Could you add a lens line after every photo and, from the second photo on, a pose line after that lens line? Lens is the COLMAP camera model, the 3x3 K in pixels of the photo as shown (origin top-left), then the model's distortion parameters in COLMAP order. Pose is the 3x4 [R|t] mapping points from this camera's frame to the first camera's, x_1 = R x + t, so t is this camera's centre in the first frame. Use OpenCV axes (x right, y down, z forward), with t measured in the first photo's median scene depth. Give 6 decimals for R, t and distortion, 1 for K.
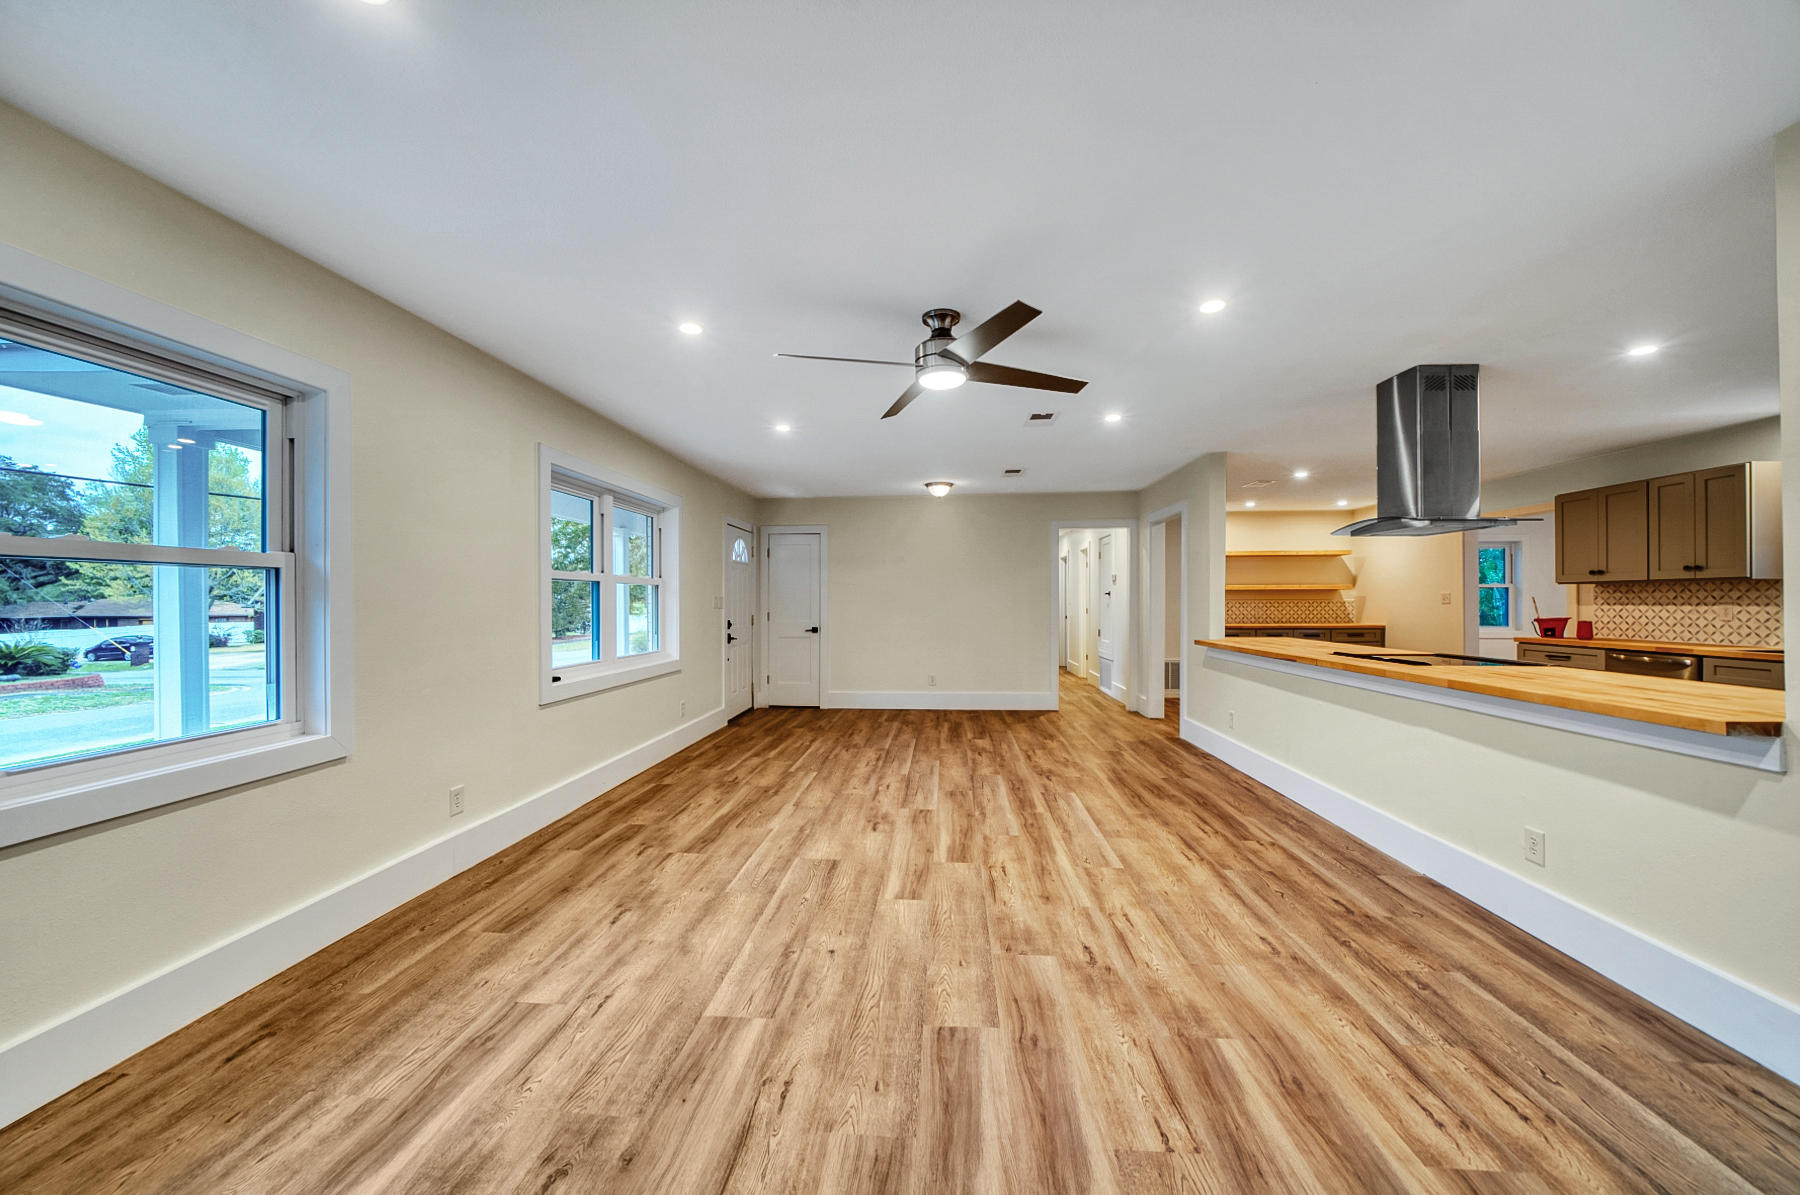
lens RADIAL K [[677.2, 0, 899.9], [0, 677.2, 601.5], [0, 0, 1]] dist [-0.000113, -0.000031]
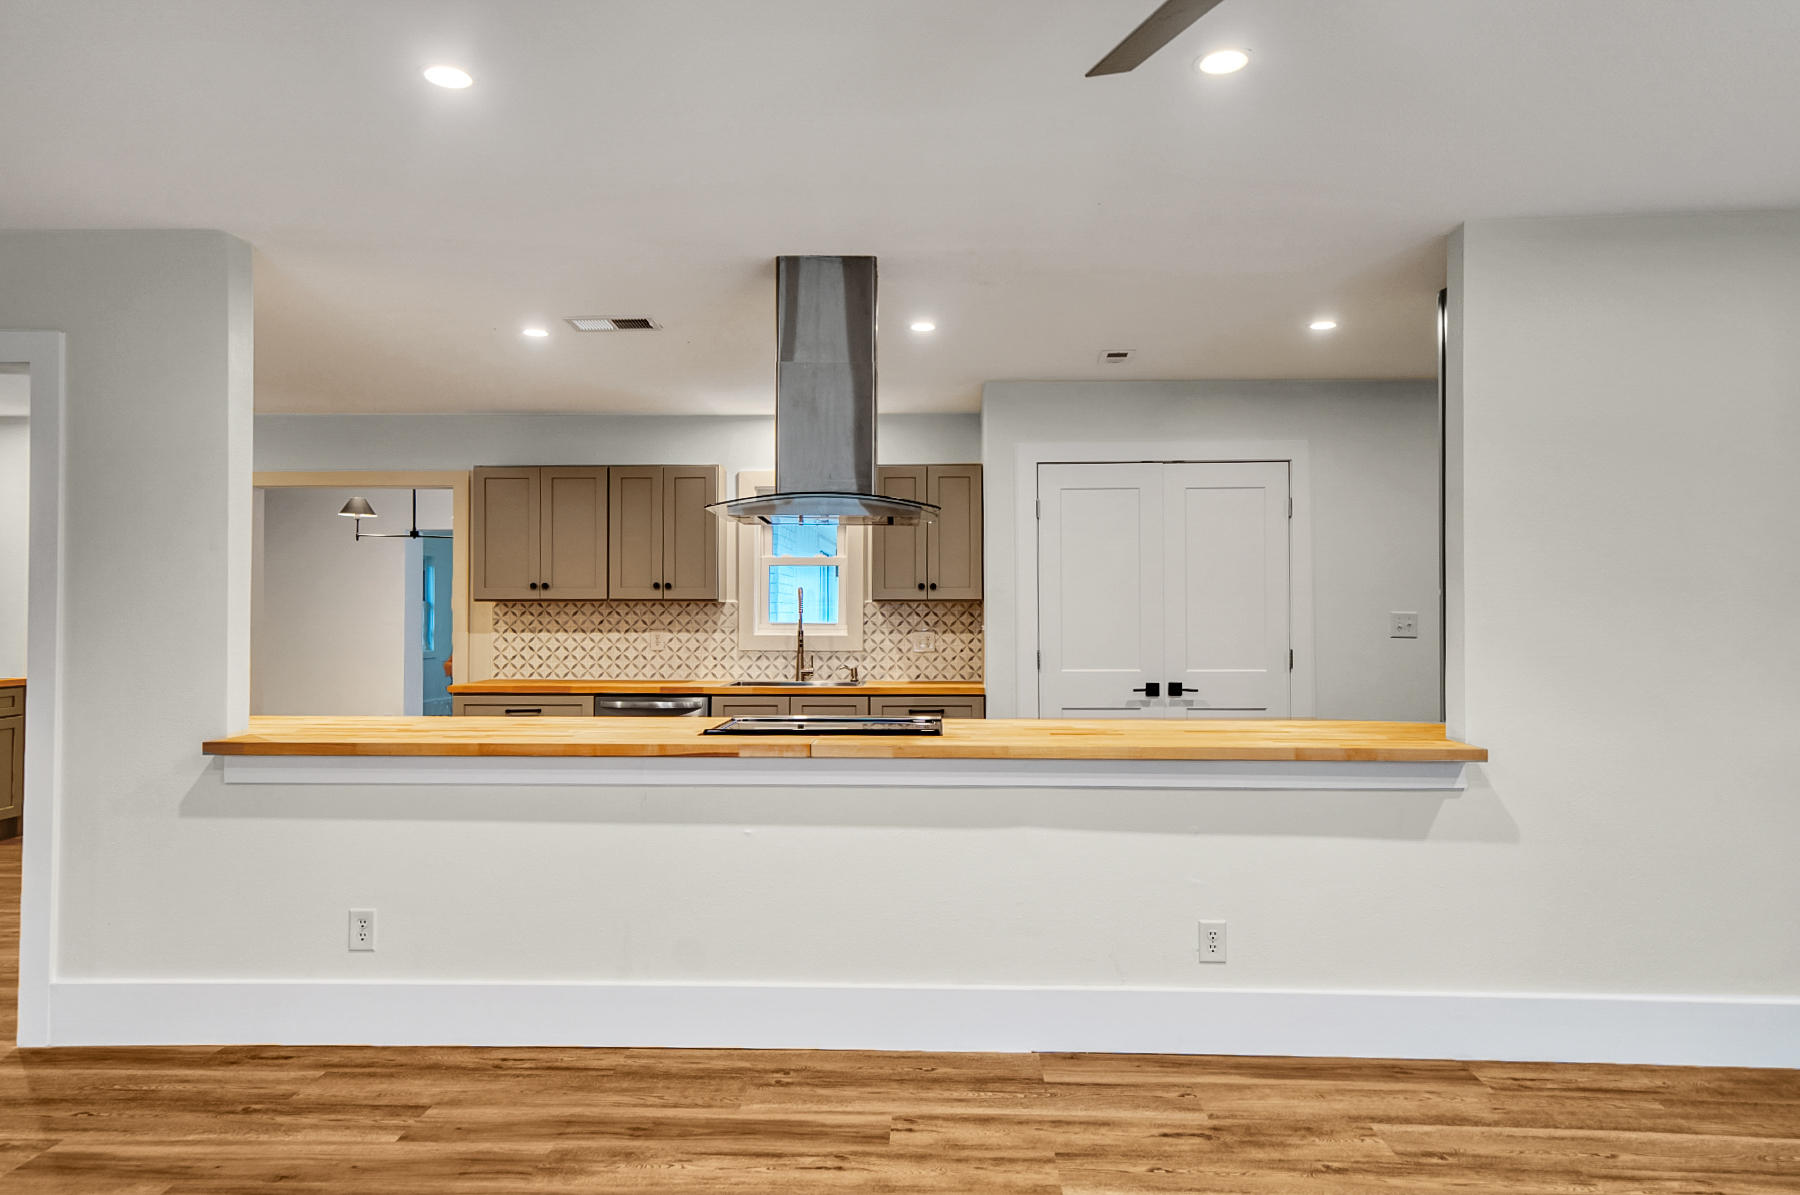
lens RADIAL K [[1206.4, 0, 898.2], [0, 1206.4, 603.8], [0, 0, 1]] dist [0.022279, -0.001301]
pose [[-0.027284, 0.015897, 0.999501, -0.307936], [0.002081, 0.999872, -0.015847, -0.005553], [-0.999626, 0.001648, -0.027314, 0.926032]]
